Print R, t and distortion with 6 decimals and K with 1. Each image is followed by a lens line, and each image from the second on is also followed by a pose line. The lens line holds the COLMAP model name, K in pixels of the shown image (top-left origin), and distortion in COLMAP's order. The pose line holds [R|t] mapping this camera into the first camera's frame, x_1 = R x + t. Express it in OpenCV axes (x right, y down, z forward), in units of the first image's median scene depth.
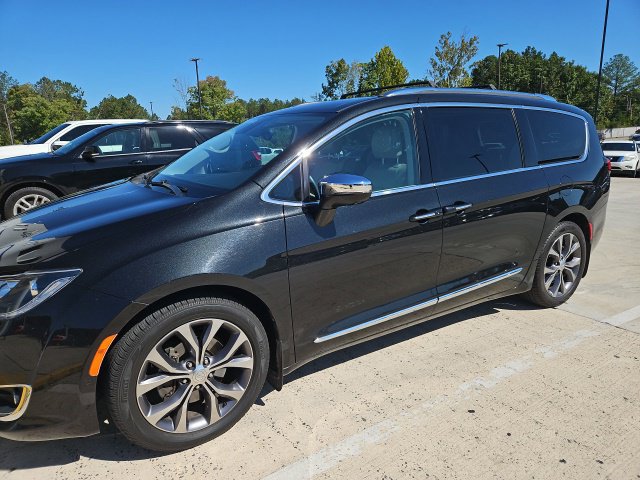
lens RADIAL K [[426.0, 0, 321.7], [0, 426.0, 242.6], [0, 0, 1]] dist [0.062830, -0.048155]
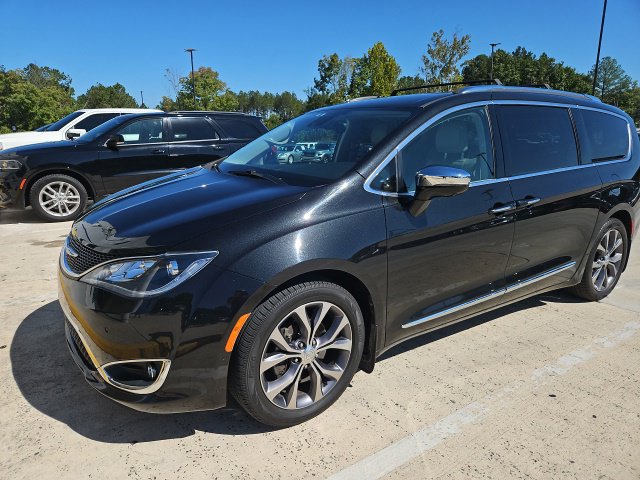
lens RADIAL K [[426.0, 0, 317.3], [0, 426.0, 238.6], [0, 0, 1]] dist [0.062830, -0.048155]
pose [[0.999591, 0.019916, 0.020543, -0.210015], [-0.019988, 0.999795, 0.003301, 0.013833], [-0.020473, -0.003711, 0.999784, -0.034346]]
